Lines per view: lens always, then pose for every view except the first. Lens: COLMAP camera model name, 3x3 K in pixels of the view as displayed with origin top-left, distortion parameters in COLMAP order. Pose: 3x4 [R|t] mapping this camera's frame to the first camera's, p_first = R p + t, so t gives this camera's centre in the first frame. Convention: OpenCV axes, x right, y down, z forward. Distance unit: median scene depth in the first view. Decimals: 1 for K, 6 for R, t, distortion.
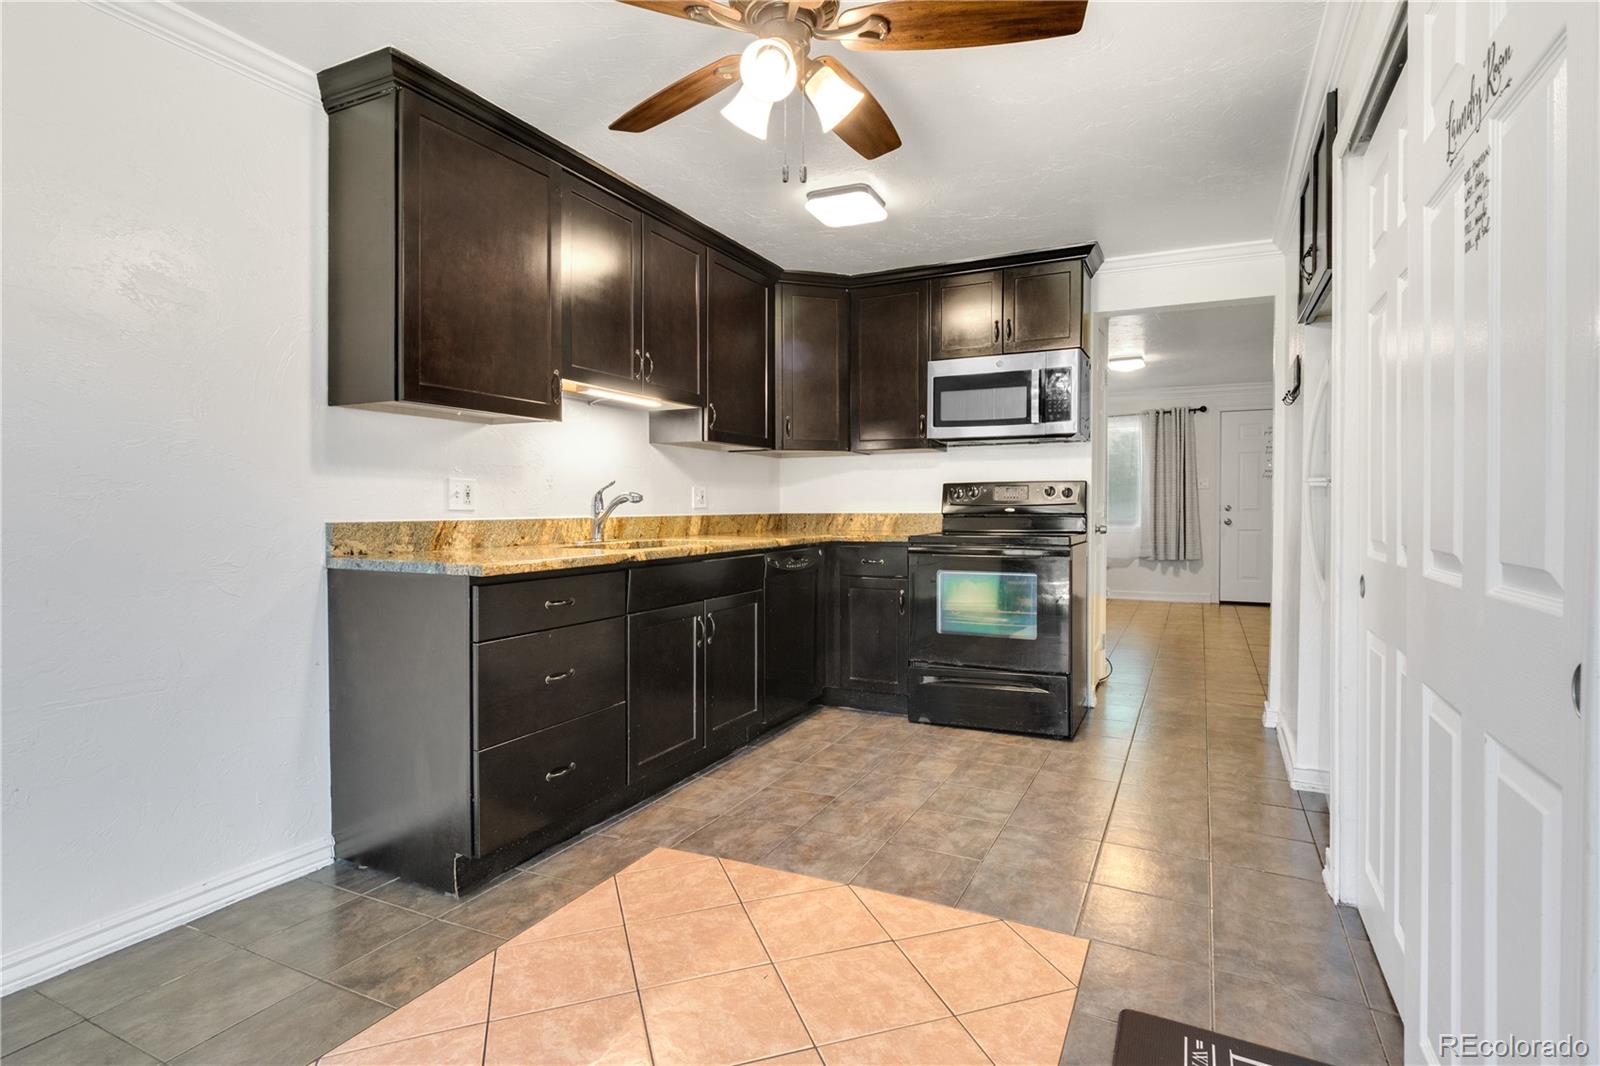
lens RADIAL K [[770.4, 0, 802.3], [0, 770.4, 519.2], [0, 0, 1]] dist [0.003159, -0.004013]
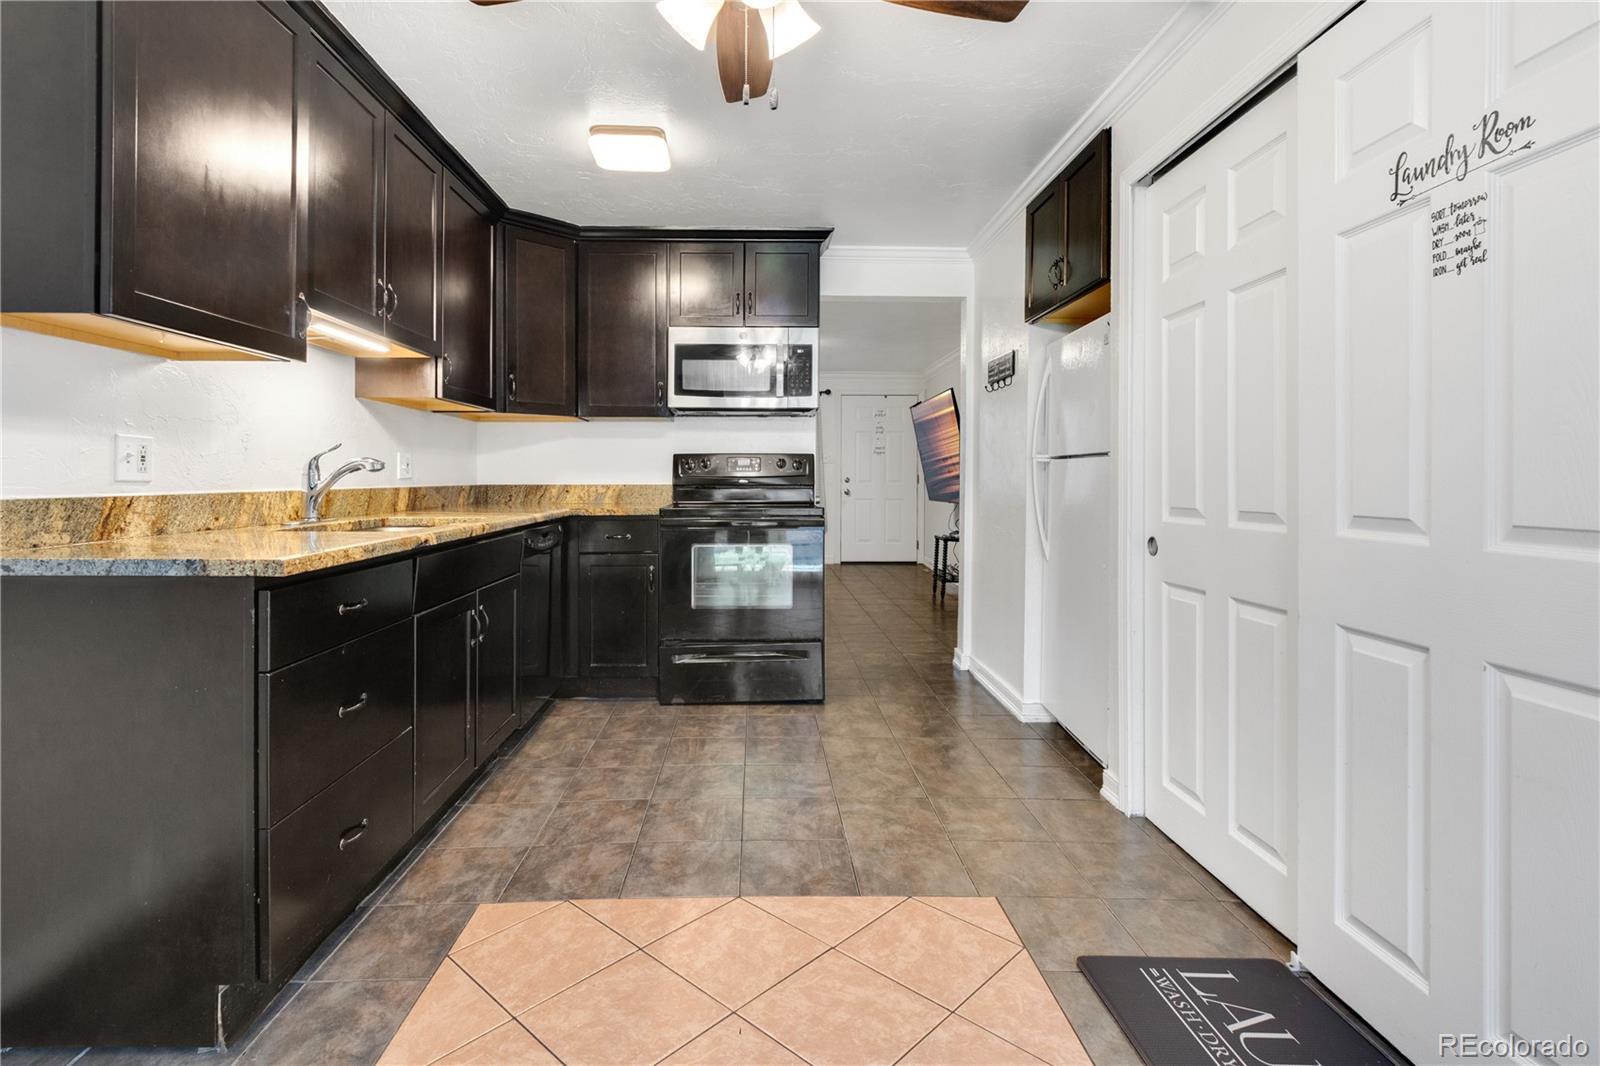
lens RADIAL K [[770.4, 0, 741.4], [0, 770.4, 482.2], [0, 0, 1]] dist [0.003159, -0.004013]
pose [[0.898785, 0.001113, 0.438389, -0.237852], [0.003410, 0.999949, -0.009531, -0.001803], [-0.438377, 0.010061, 0.898735, 0.130497]]
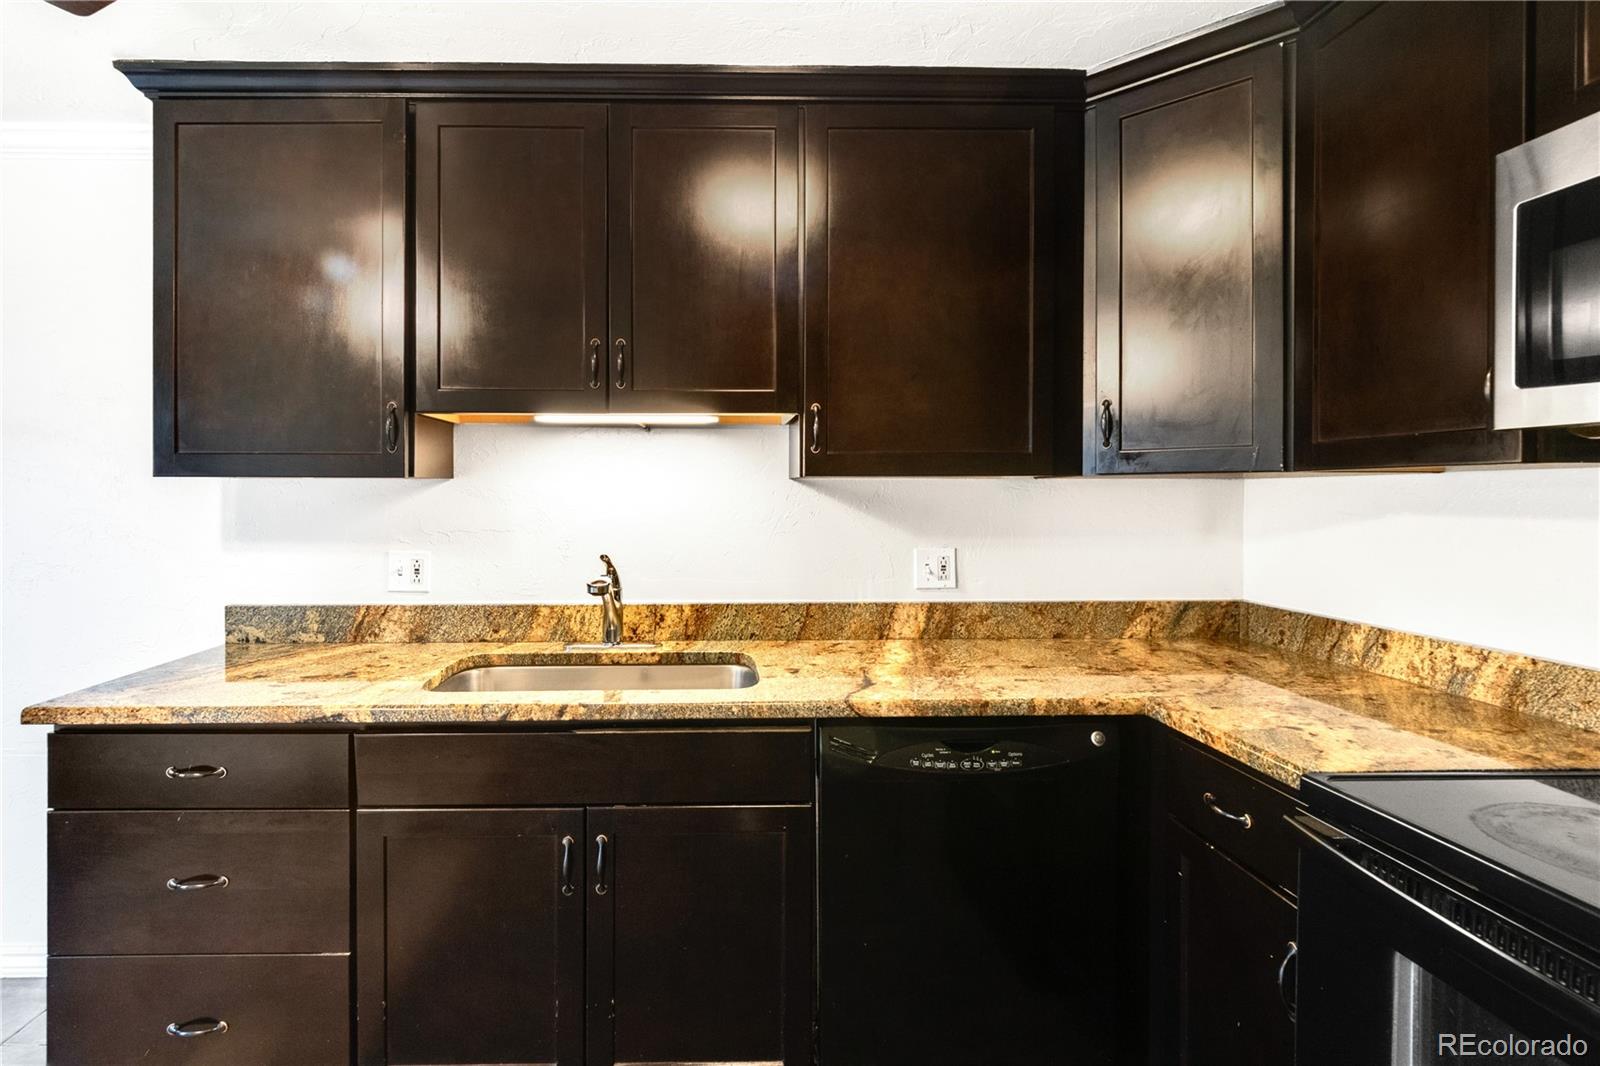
lens RADIAL K [[770.4, 0, 709.0], [0, 770.4, 498.7], [0, 0, 1]] dist [0.003159, -0.004013]
pose [[0.478571, 0.004465, -0.878037, 0.366336], [-0.016209, 0.999862, -0.003750, -0.100419], [0.877899, 0.016027, 0.478578, 0.830896]]
